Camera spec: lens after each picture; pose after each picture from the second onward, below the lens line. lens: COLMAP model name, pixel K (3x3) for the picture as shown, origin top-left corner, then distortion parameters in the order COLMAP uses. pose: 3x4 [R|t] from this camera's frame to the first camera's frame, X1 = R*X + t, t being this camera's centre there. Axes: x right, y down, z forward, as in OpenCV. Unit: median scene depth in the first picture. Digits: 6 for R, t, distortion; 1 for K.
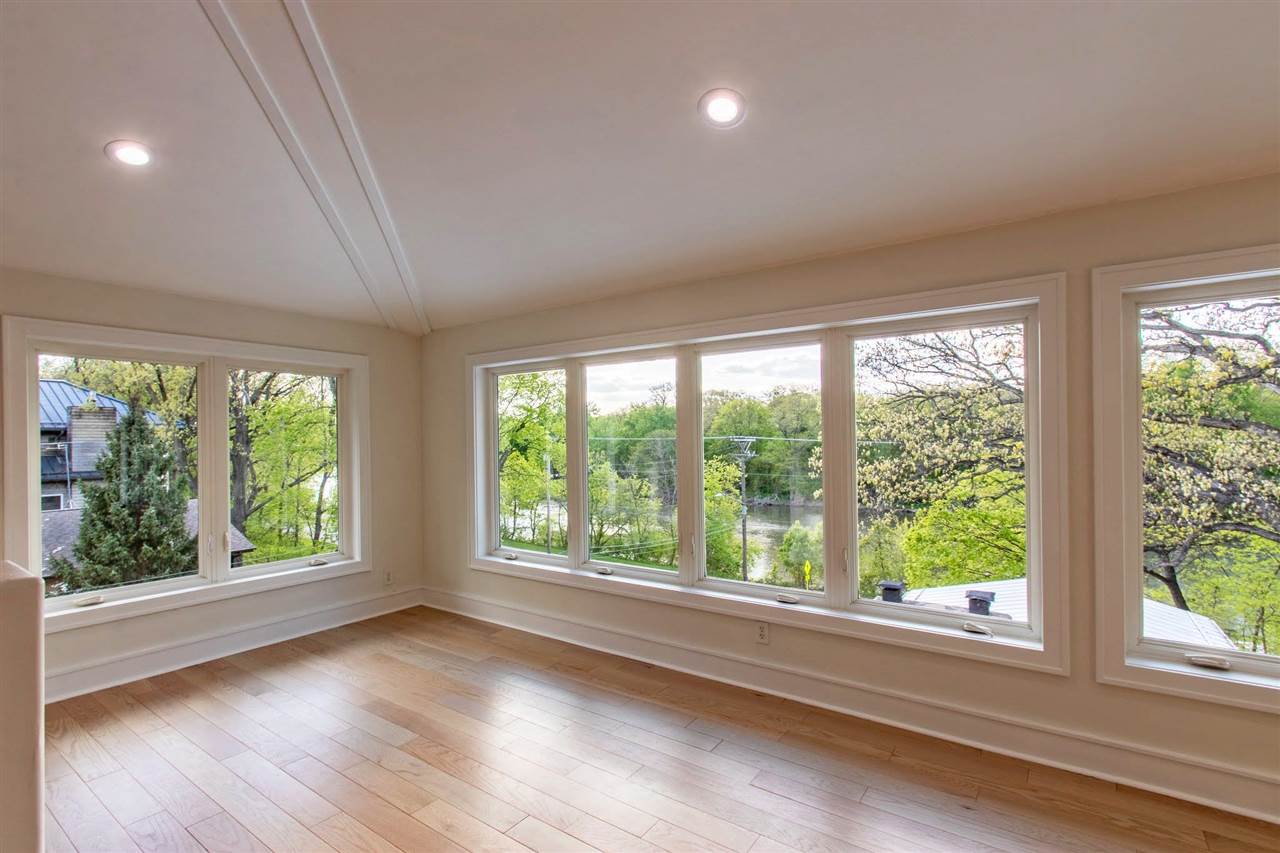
lens RADIAL K [[597.2, 0, 639.9], [0, 597.2, 438.3], [0, 0, 1]] dist [0.000955, -0.001610]
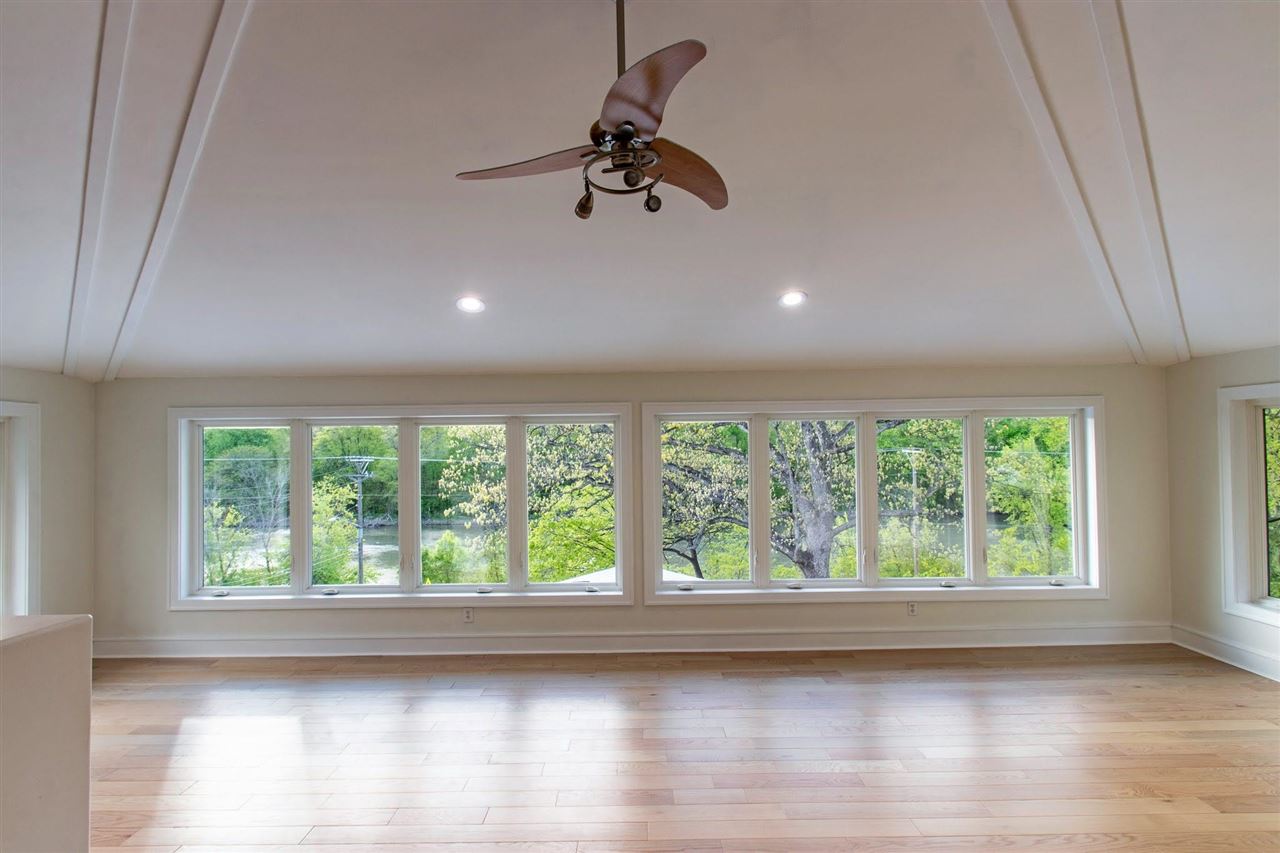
lens RADIAL K [[597.2, 0, 633.8], [0, 597.2, 433.7], [0, 0, 1]] dist [0.000955, -0.001610]
pose [[0.814620, 0.017338, 0.579736, -0.069977], [0.002647, 0.999432, -0.033609, -0.016743], [-0.579989, 0.028914, 0.814111, -0.100391]]
